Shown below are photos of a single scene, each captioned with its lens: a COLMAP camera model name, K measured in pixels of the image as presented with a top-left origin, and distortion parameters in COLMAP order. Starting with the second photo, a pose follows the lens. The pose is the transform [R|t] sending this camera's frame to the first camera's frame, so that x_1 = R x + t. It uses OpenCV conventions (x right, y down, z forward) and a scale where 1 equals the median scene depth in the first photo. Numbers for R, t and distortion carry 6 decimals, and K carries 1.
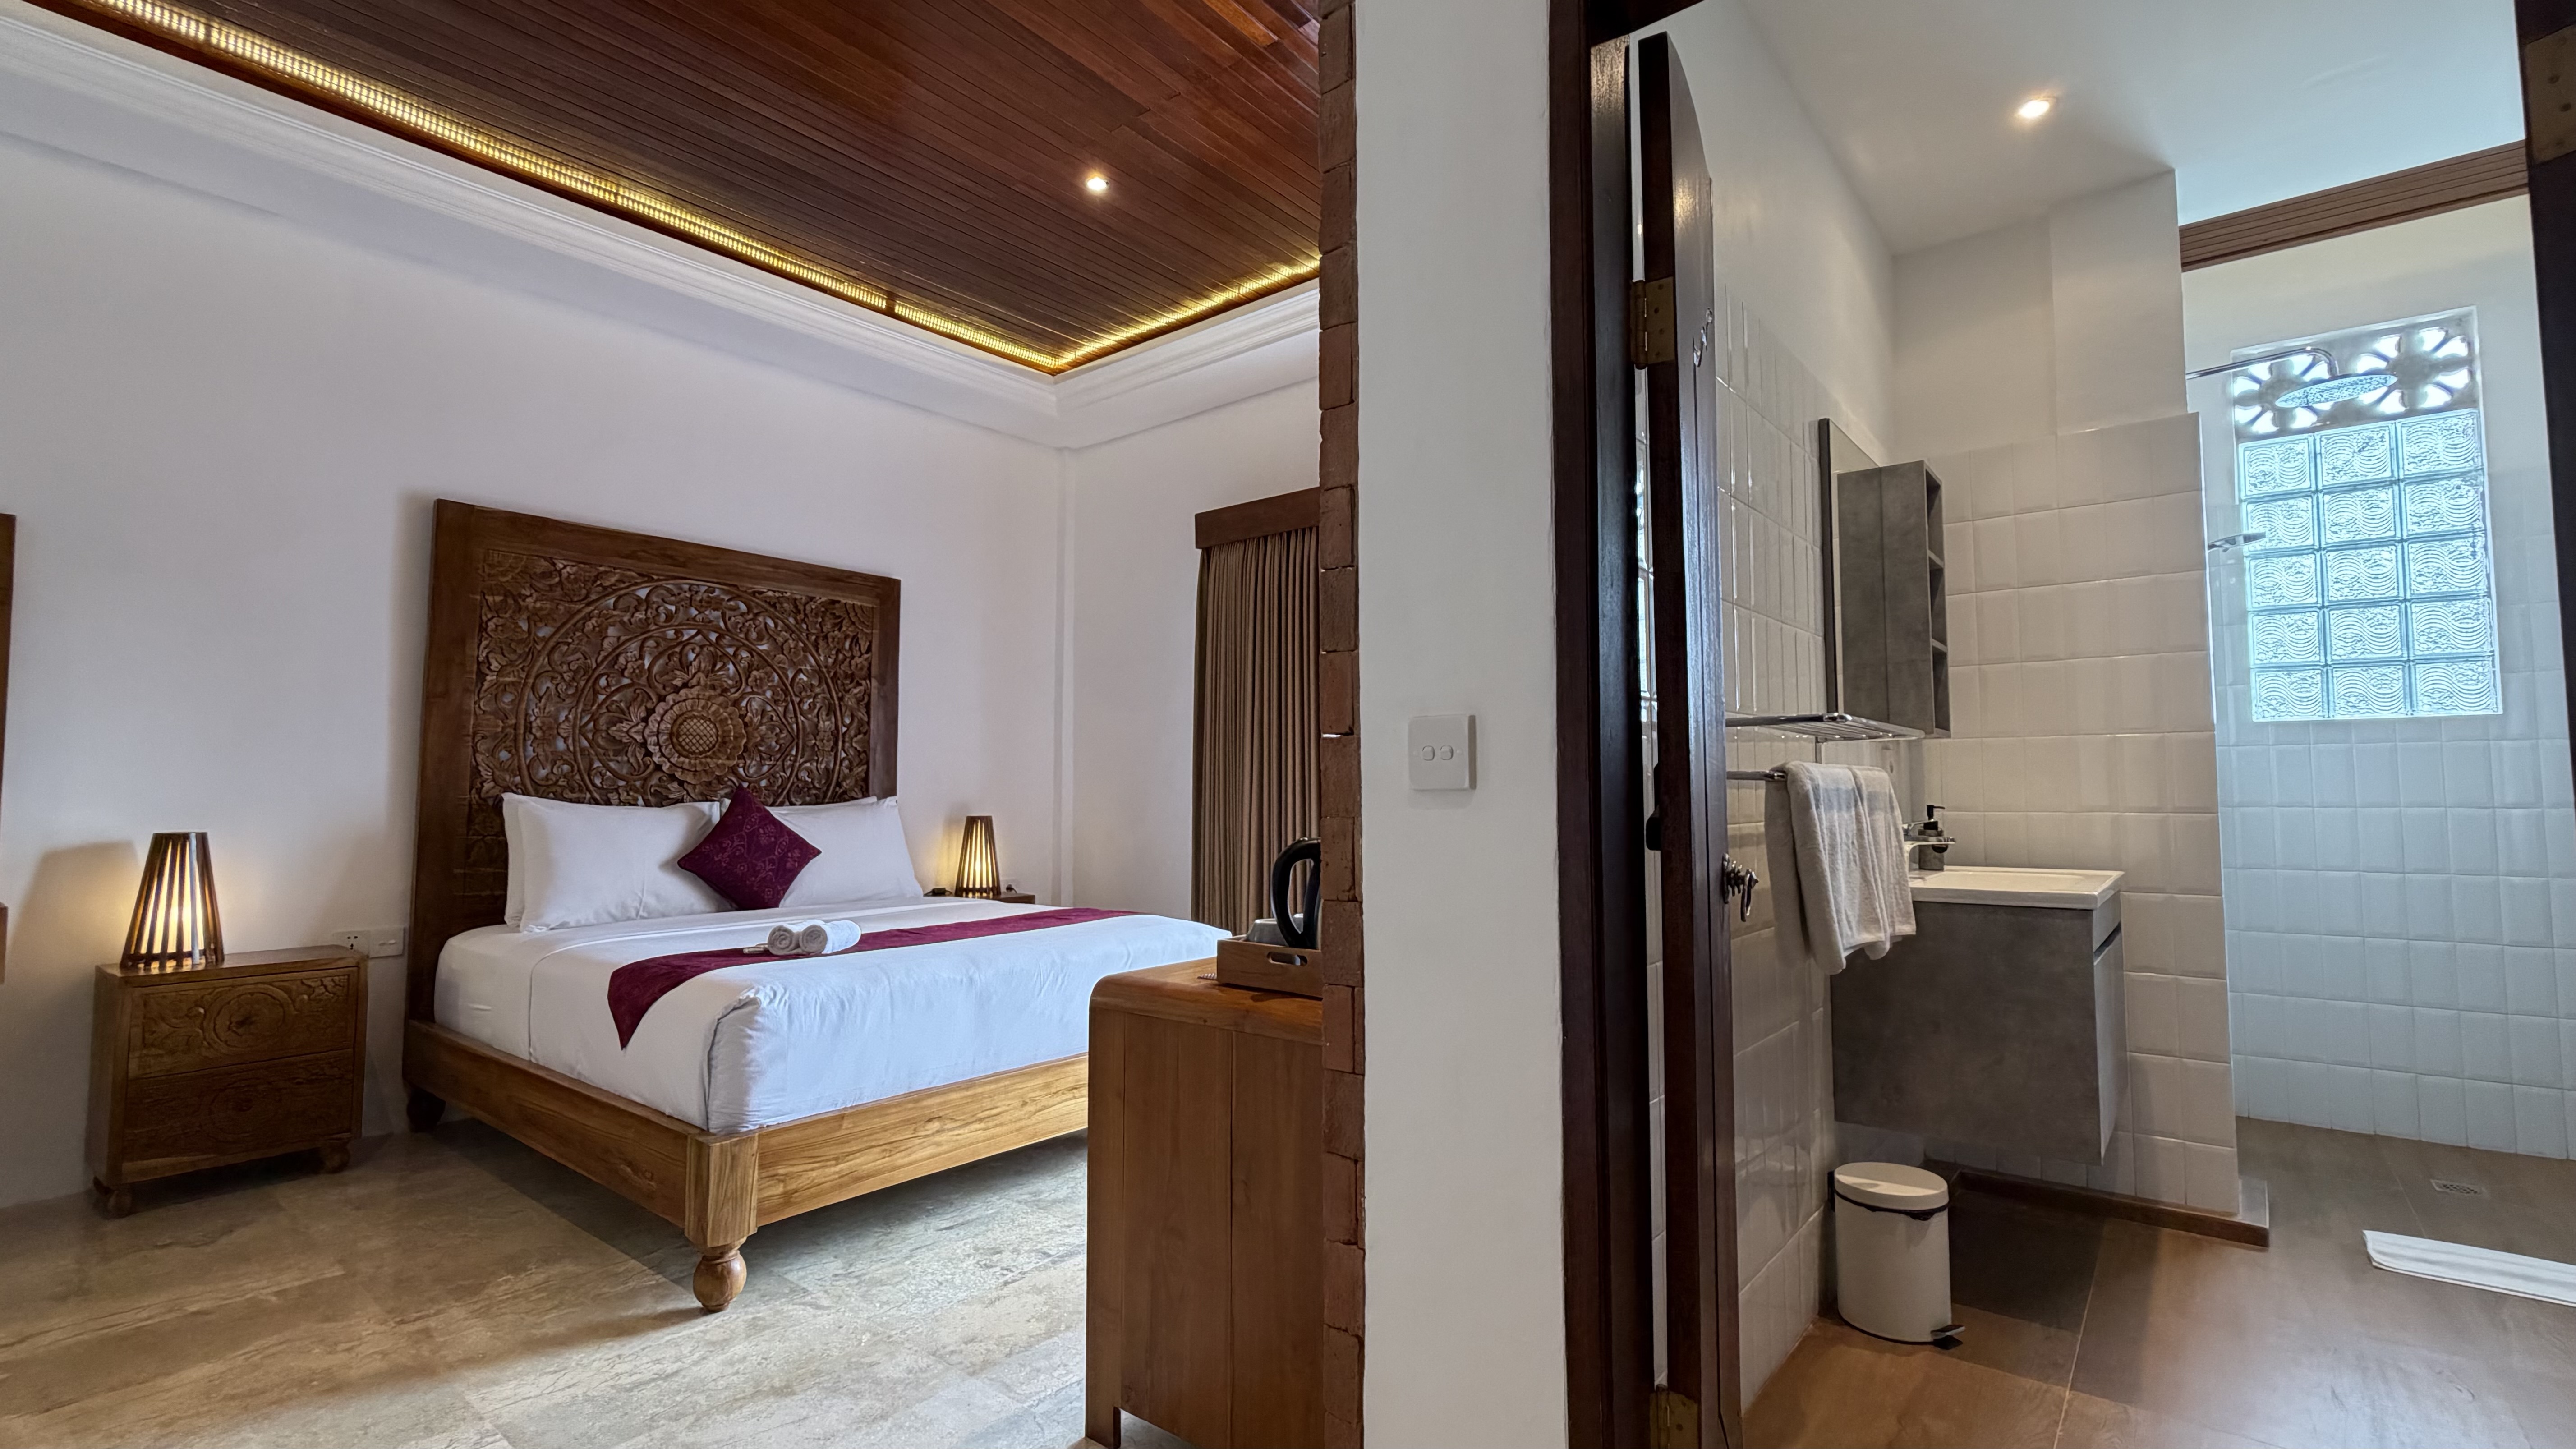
lens RADIAL K [[1127.7, 0, 1286.9], [0, 1127.7, 725.8], [0, 0, 1]] dist [-0.003119, -0.000616]
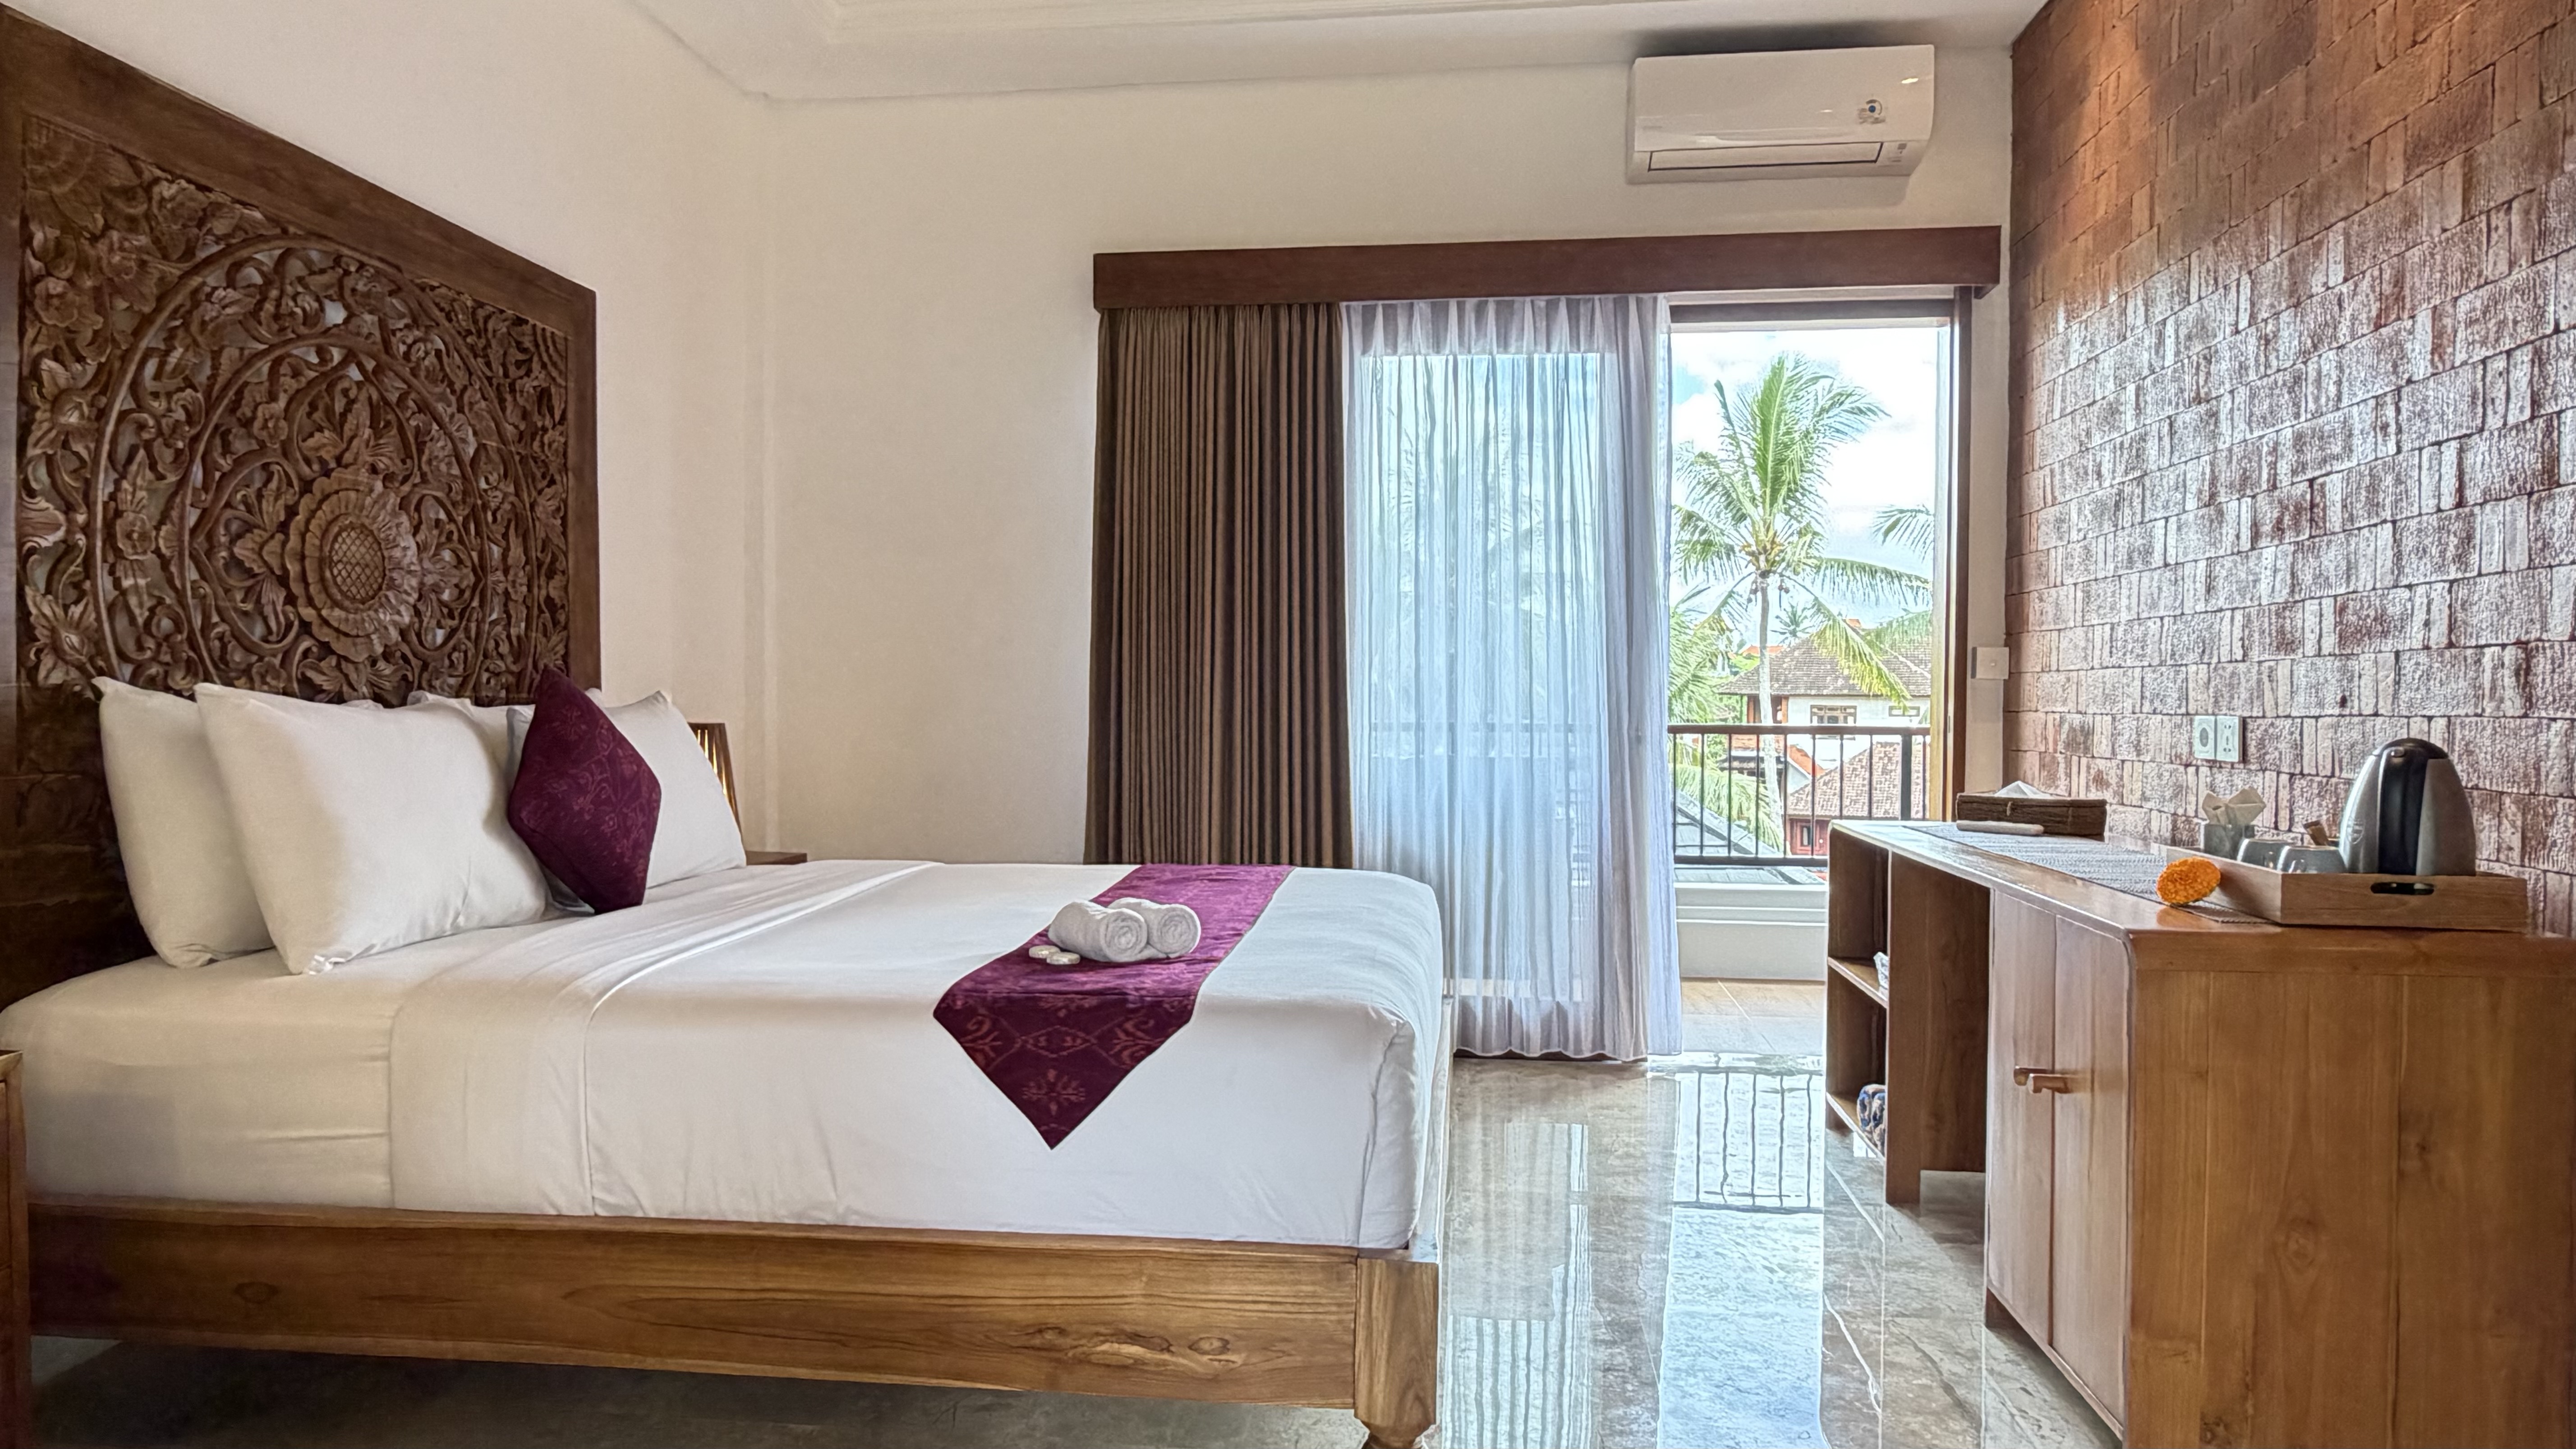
lens RADIAL K [[1592.0, 0, 1284.0], [0, 1592.0, 727.5], [0, 0, 1]] dist [-0.001965, 0.002028]
pose [[0.844673, -0.005251, 0.535256, -0.583221], [-0.039283, 0.996648, 0.071767, 0.014178], [-0.533839, -0.081646, 0.841635, 0.192915]]
